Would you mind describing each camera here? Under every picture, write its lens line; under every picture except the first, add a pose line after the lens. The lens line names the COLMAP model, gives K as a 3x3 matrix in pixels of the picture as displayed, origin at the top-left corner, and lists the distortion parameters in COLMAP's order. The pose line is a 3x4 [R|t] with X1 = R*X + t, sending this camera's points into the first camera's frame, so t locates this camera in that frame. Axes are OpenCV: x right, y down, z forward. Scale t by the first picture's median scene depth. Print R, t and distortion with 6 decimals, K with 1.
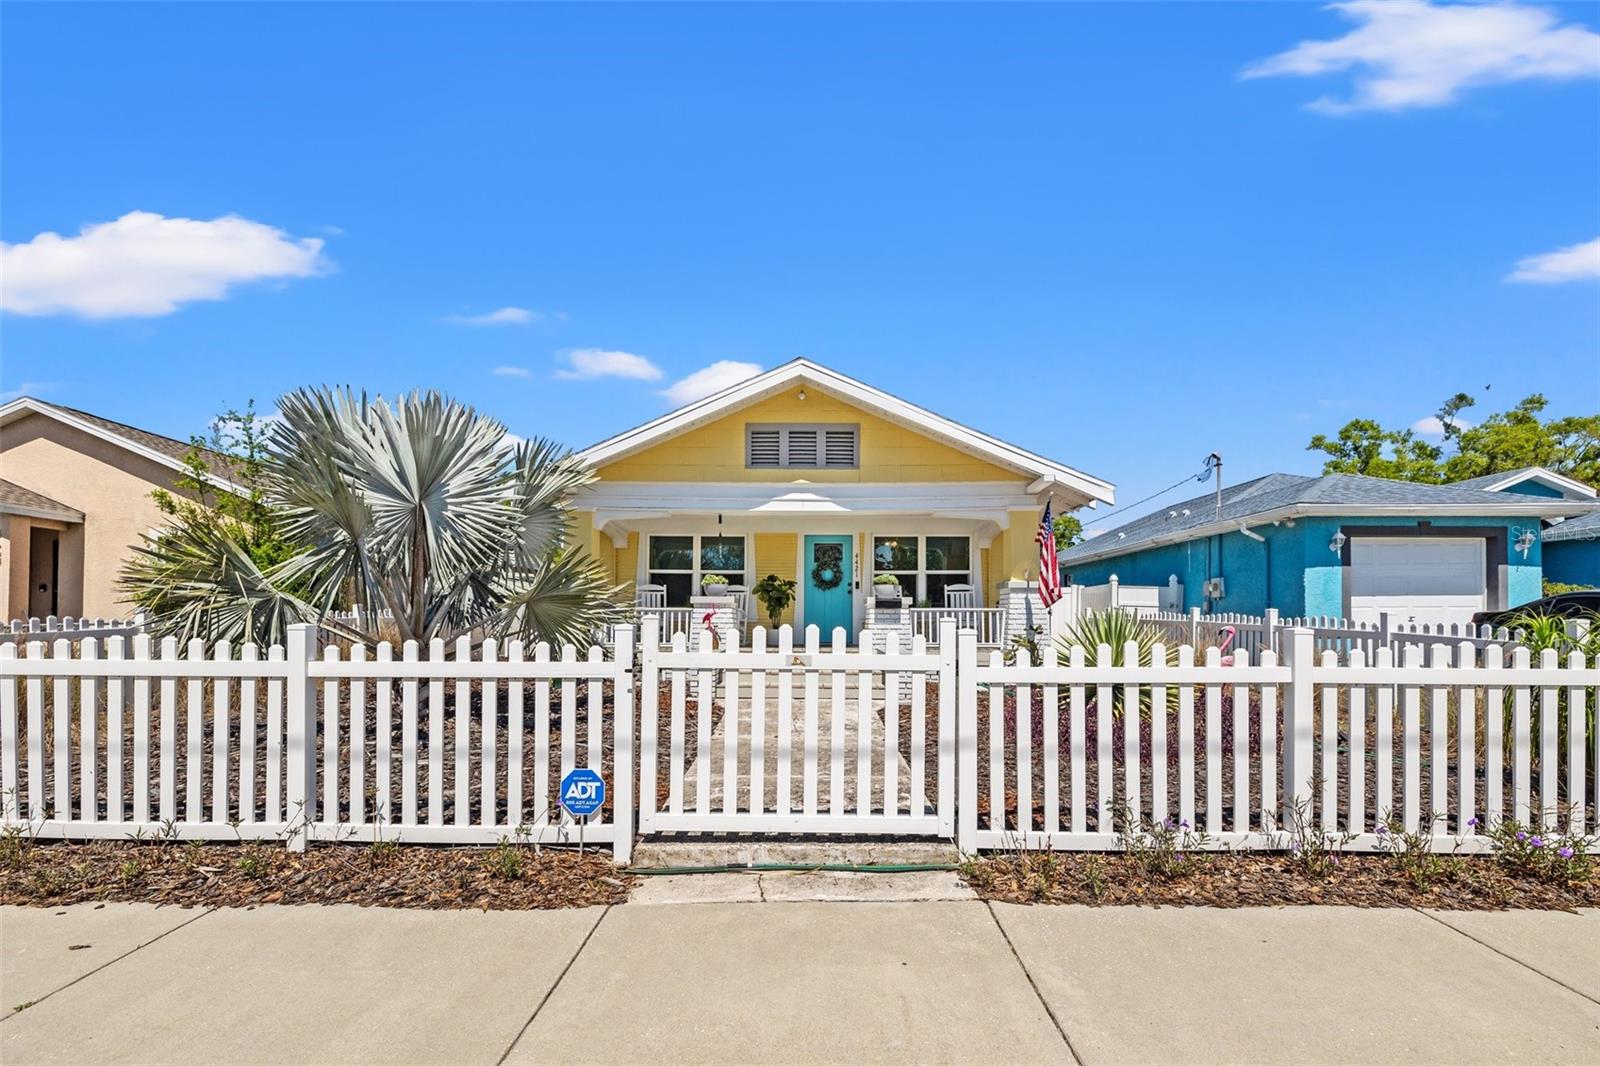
lens RADIAL K [[693.7, 0, 805.4], [0, 693.7, 617.0], [0, 0, 1]] dist [0.014409, 0.000066]
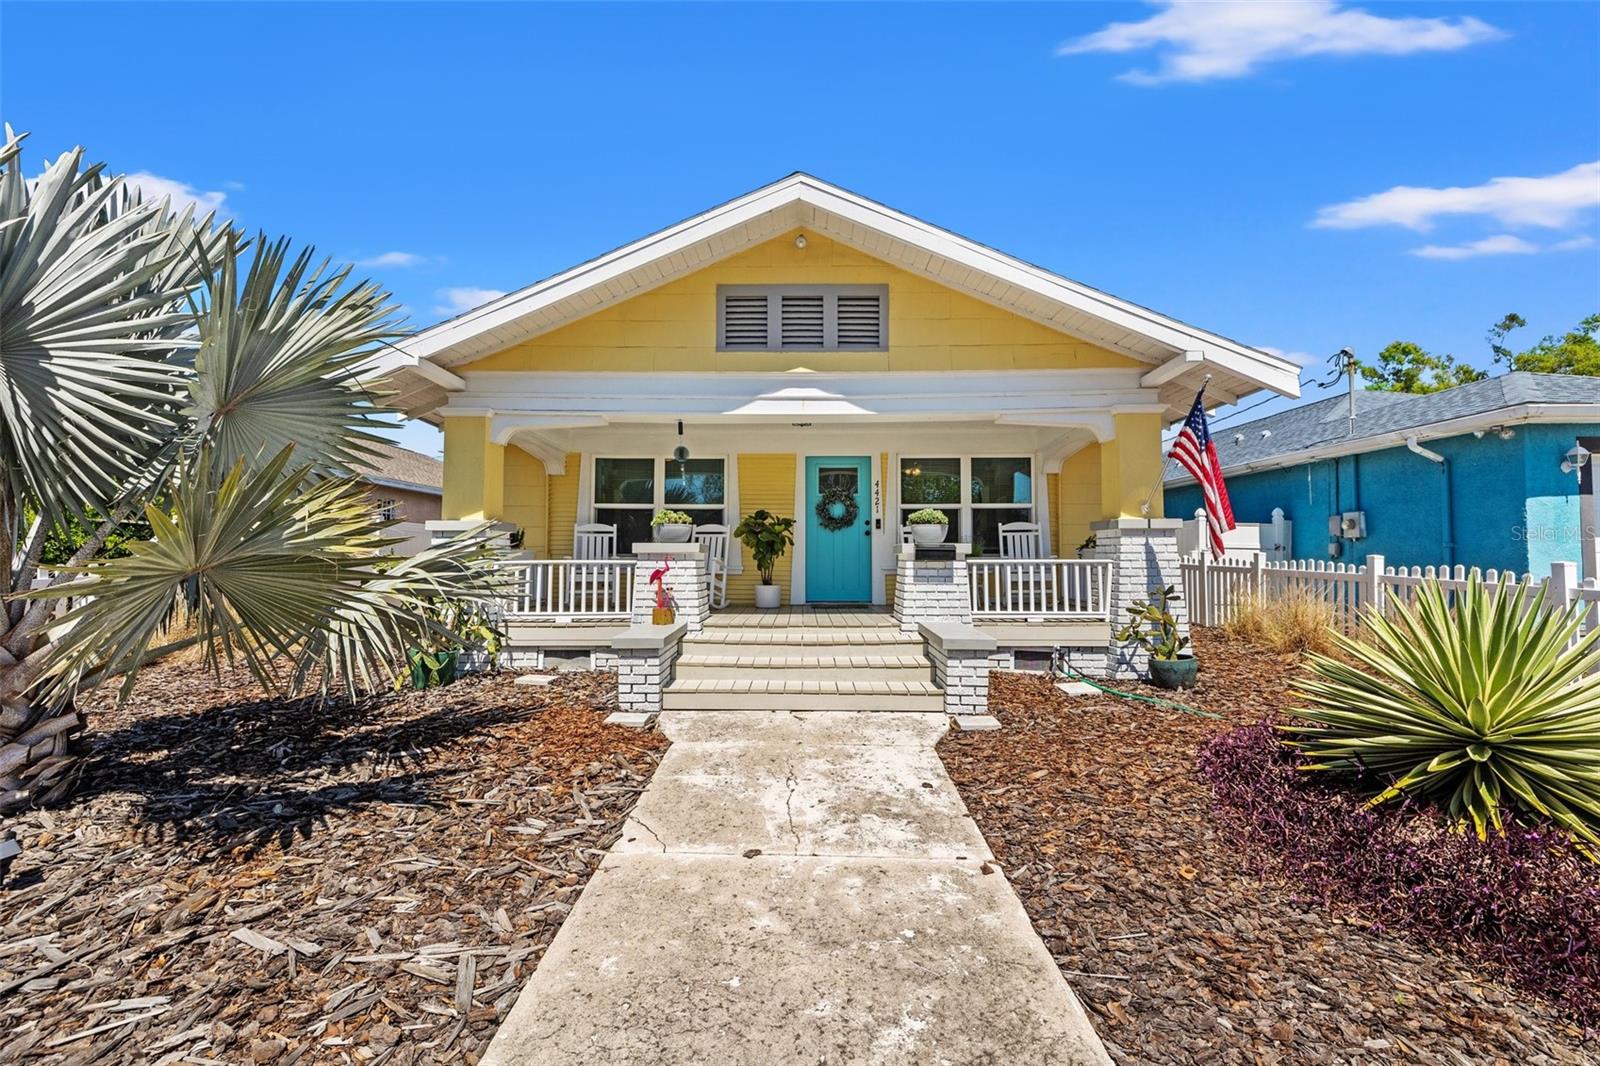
lens RADIAL K [[669.8, 0, 797.5], [0, 669.8, 533.3], [0, 0, 1]] dist [0.007430, 0.000640]
pose [[0.999903, -0.003746, -0.013395, -0.001837], [0.003377, 0.999616, -0.027500, -0.040659], [0.013493, 0.027453, 0.999532, 0.705502]]
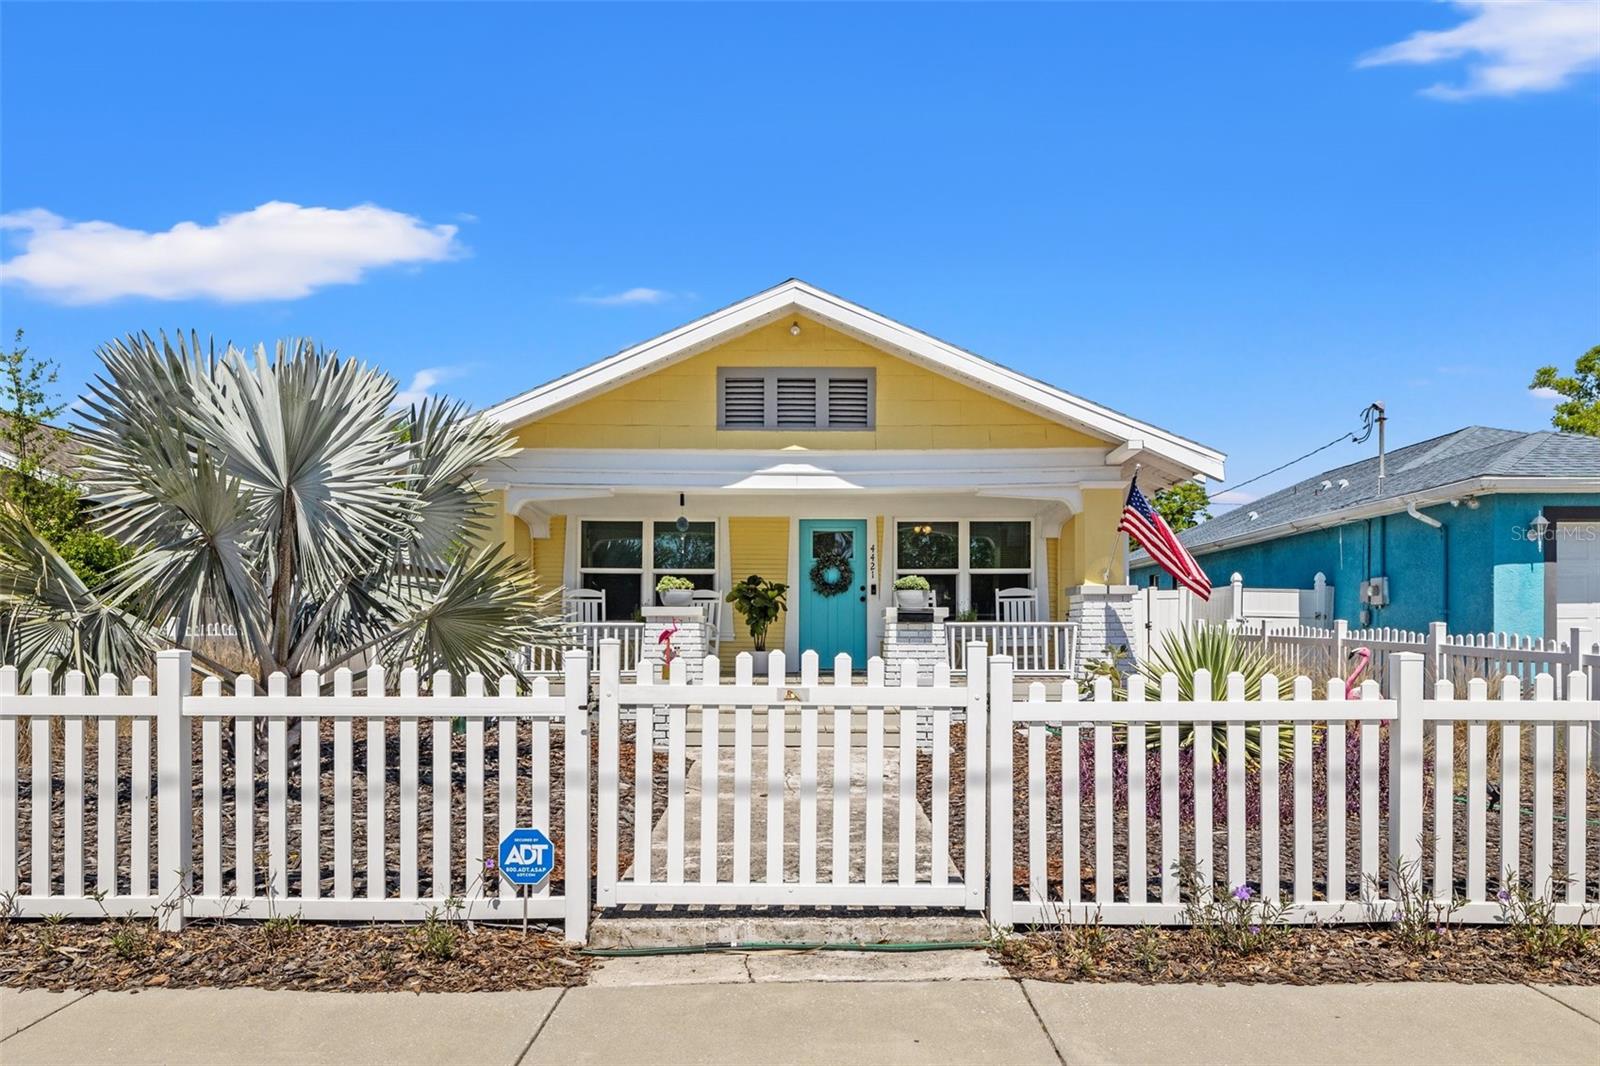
lens RADIAL K [[1033.4, 0, 800.5], [0, 1033.4, 646.6], [0, 0, 1]] dist [0.002158, 0.001919]
pose [[0.999996, -0.002667, -0.000155, -0.000558], [0.002669, 0.999894, 0.014298, -0.006468], [0.000117, -0.014298, 0.999898, -0.153135]]
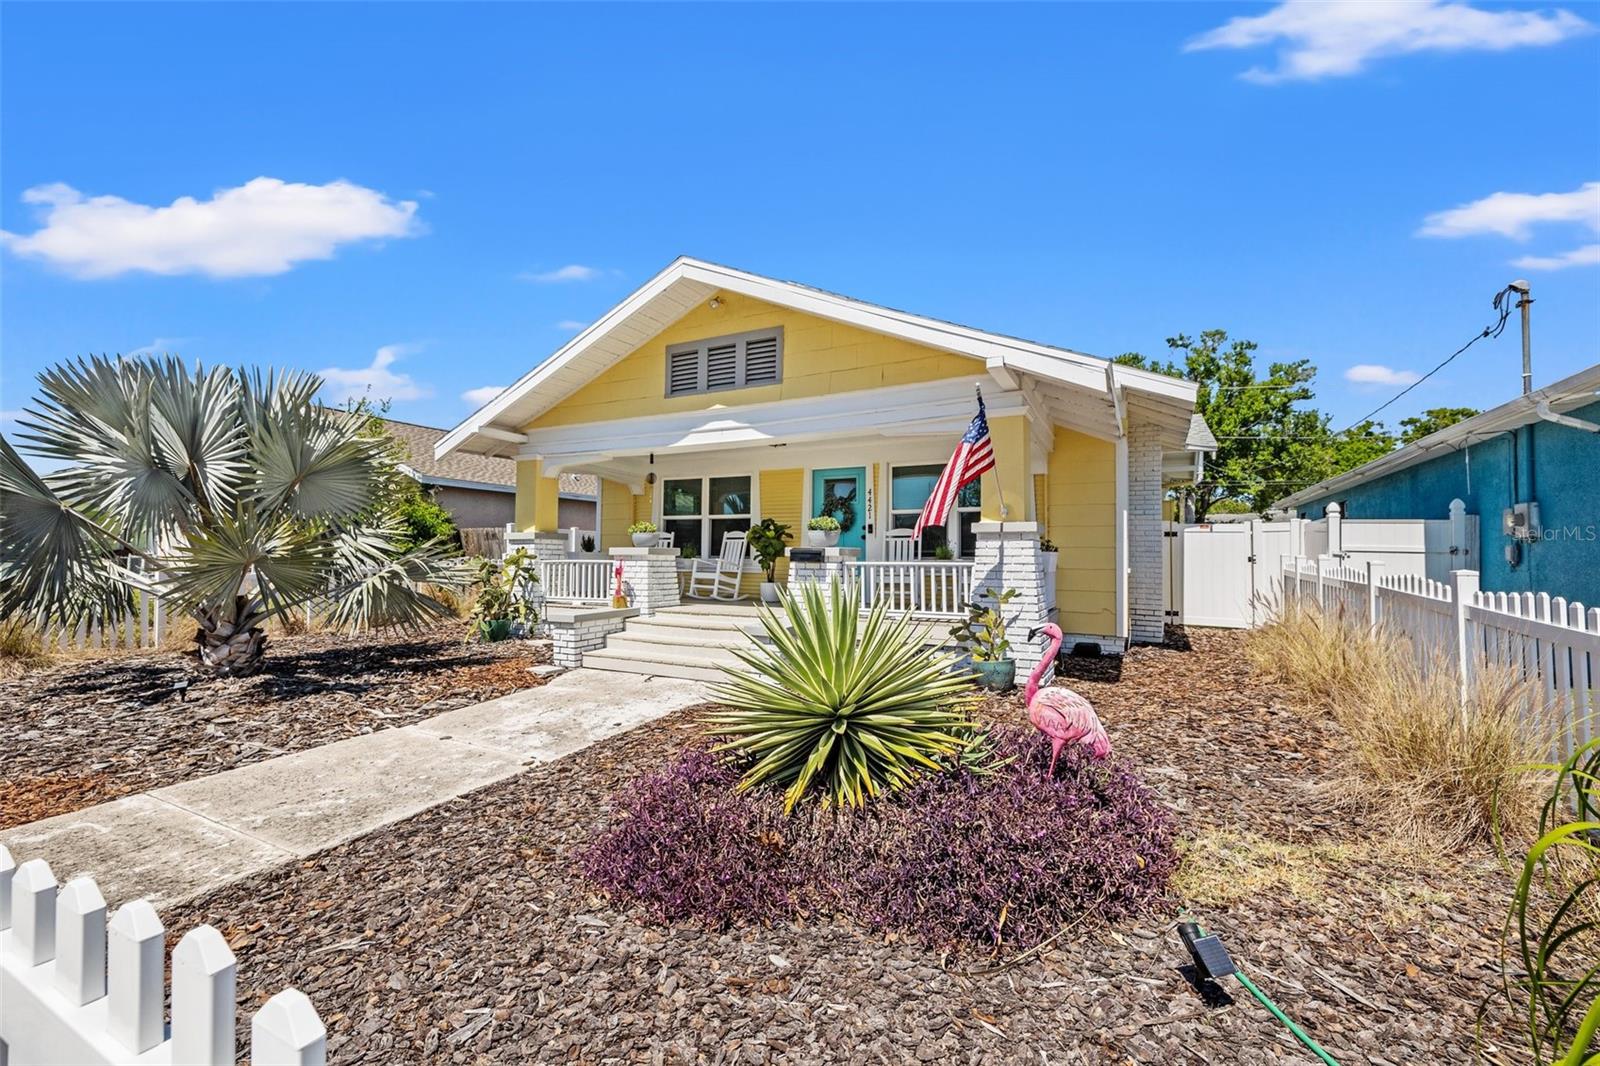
lens RADIAL K [[665.8, 0, 793.9], [0, 665.8, 542.3], [0, 0, 1]] dist [0.001638, 0.000105]
pose [[0.886540, -0.008583, -0.462572, 0.846121], [0.000323, 0.999839, -0.017932, -0.040505], [0.462651, 0.015748, 0.886401, 0.676976]]
